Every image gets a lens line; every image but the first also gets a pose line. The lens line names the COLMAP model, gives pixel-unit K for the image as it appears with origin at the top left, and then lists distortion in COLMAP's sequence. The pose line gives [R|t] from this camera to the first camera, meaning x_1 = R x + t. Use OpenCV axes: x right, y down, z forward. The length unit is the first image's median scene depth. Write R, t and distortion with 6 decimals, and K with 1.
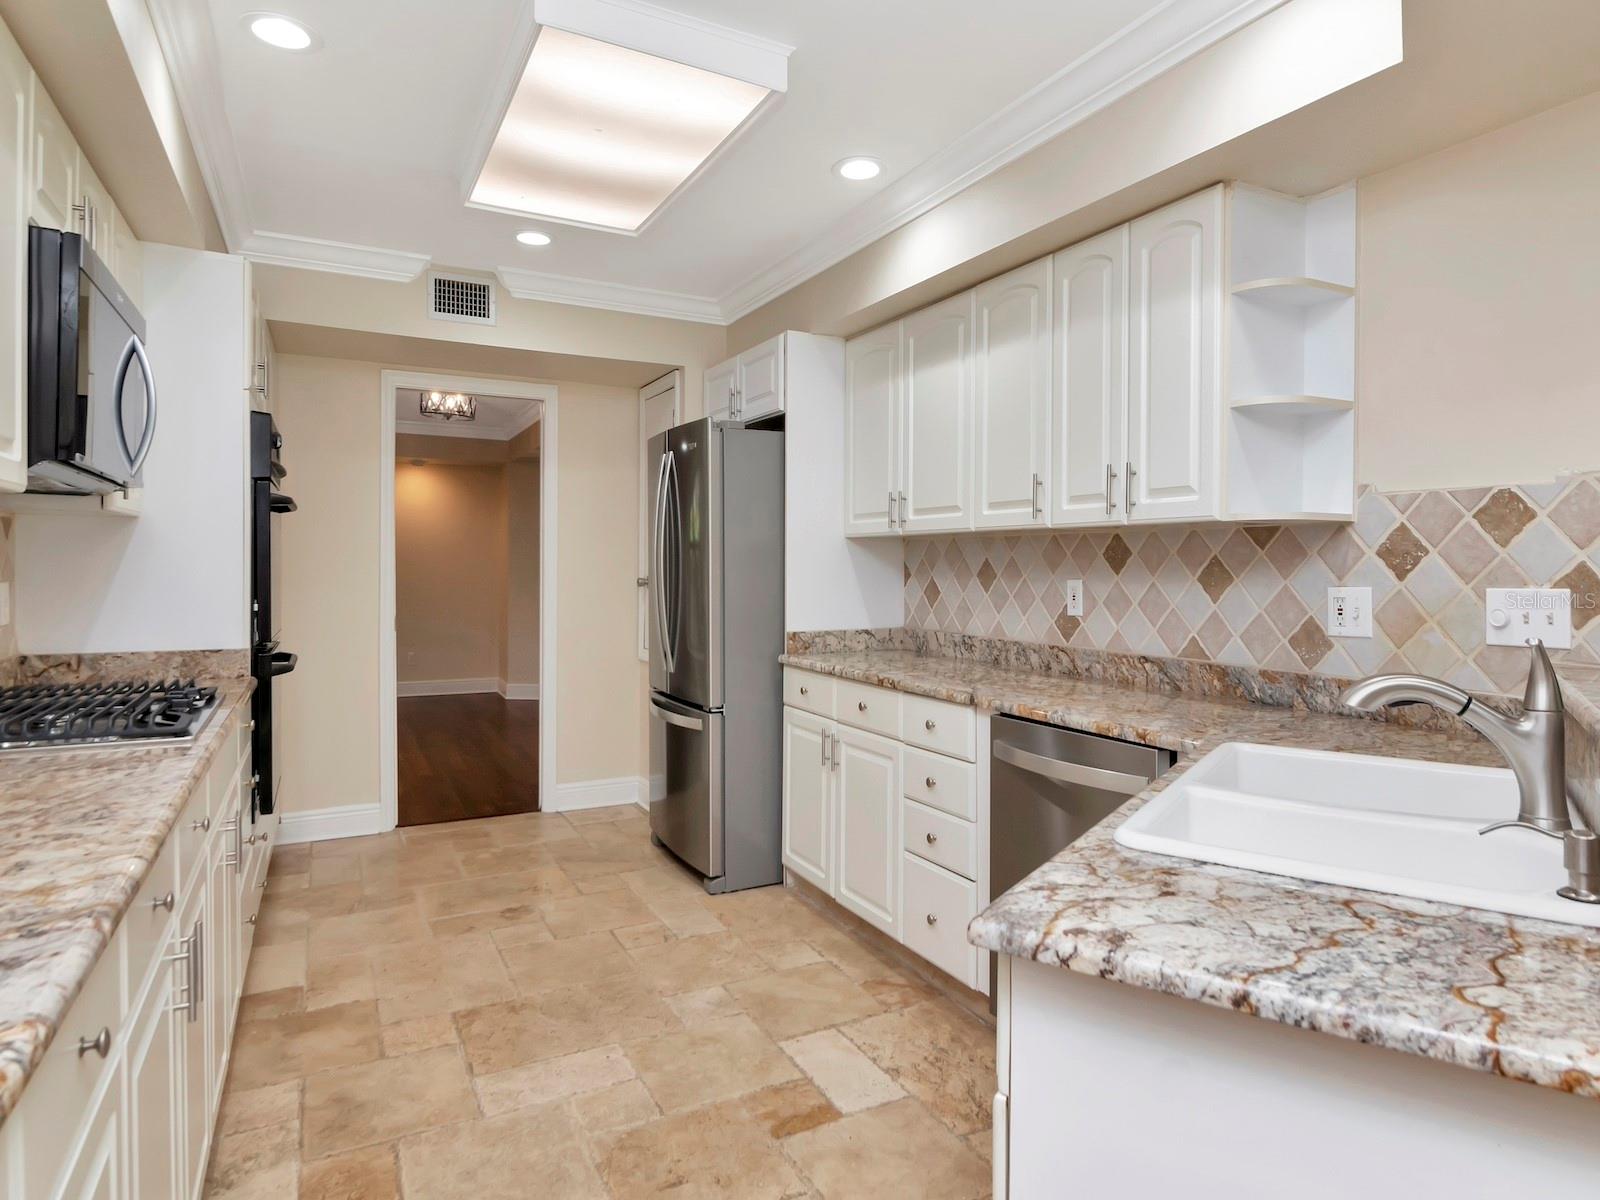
lens RADIAL K [[912.5, 0, 797.4], [0, 912.5, 578.9], [0, 0, 1]] dist [-0.002493, -0.003349]
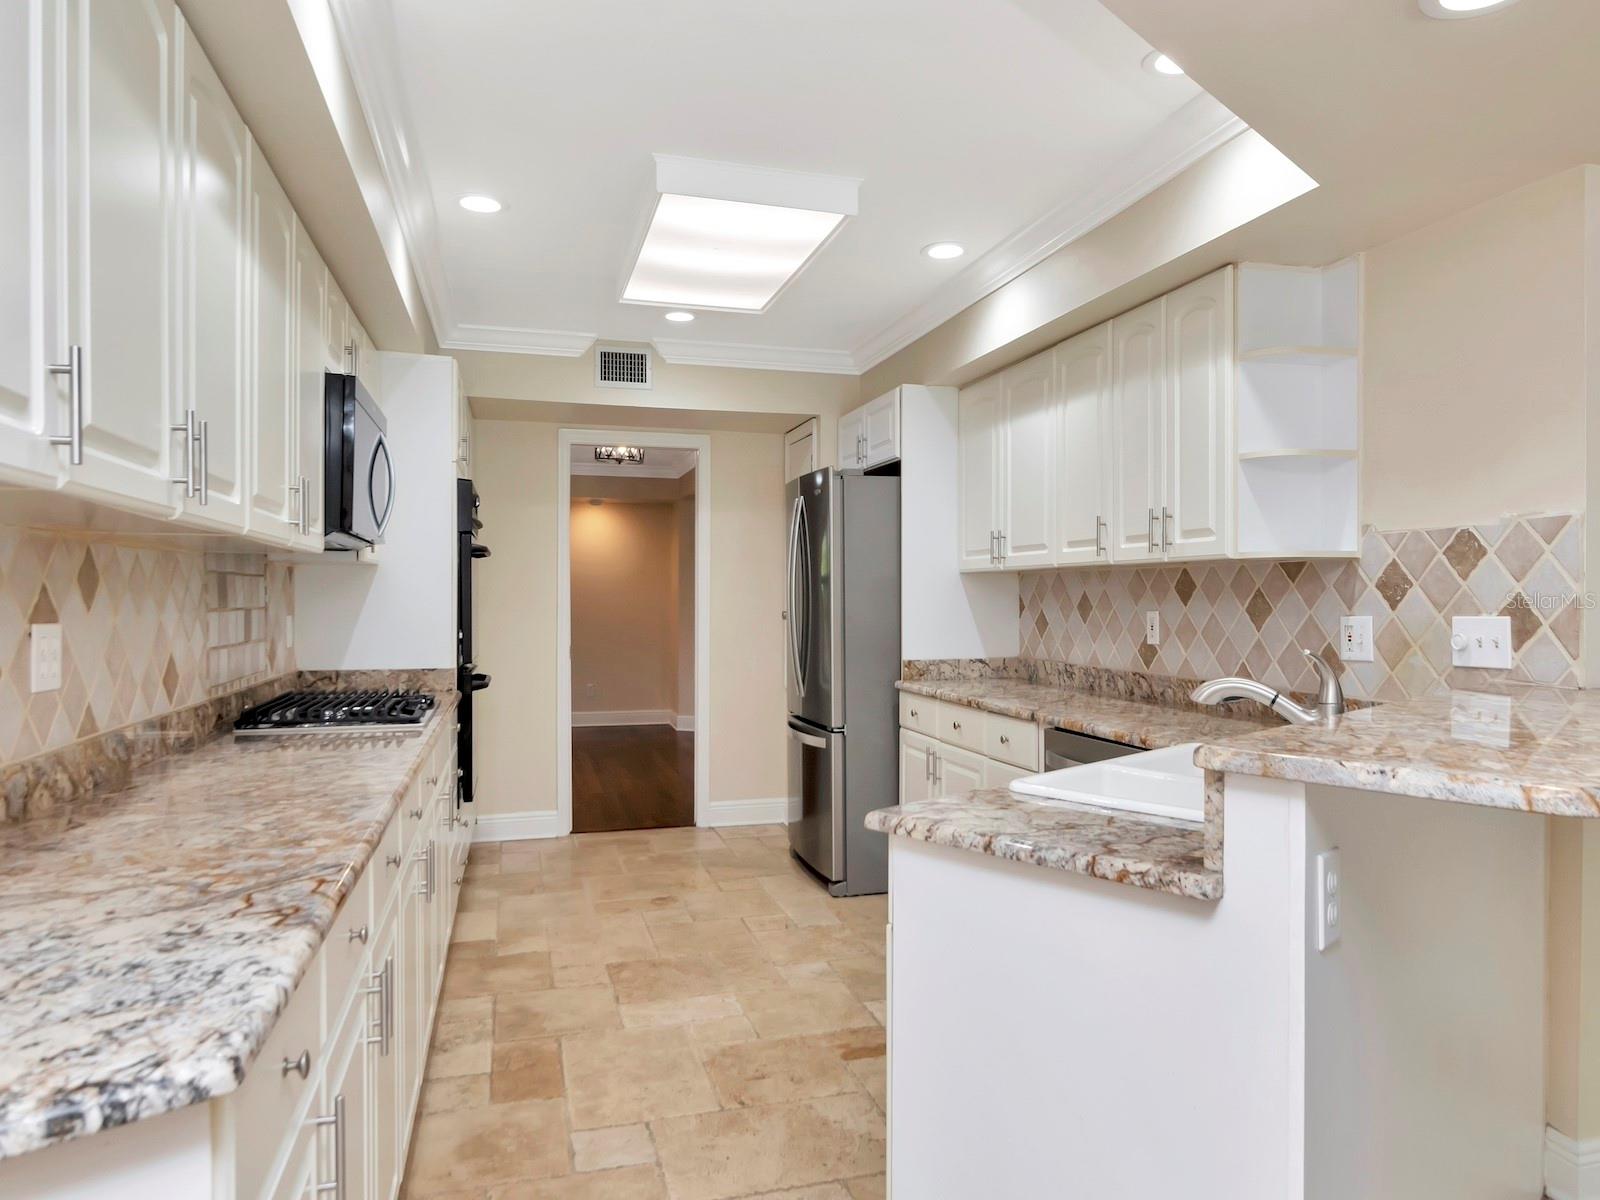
lens RADIAL K [[1012.6, 0, 800.0], [0, 1012.6, 600.0], [0, 0, 1]] dist [-0.000827, 0.000481]
pose [[0.979433, -0.005699, -0.201691, 0.141021], [0.003048, 0.999905, -0.013453, 0.002843], [0.201749, 0.012562, 0.979357, -0.265053]]
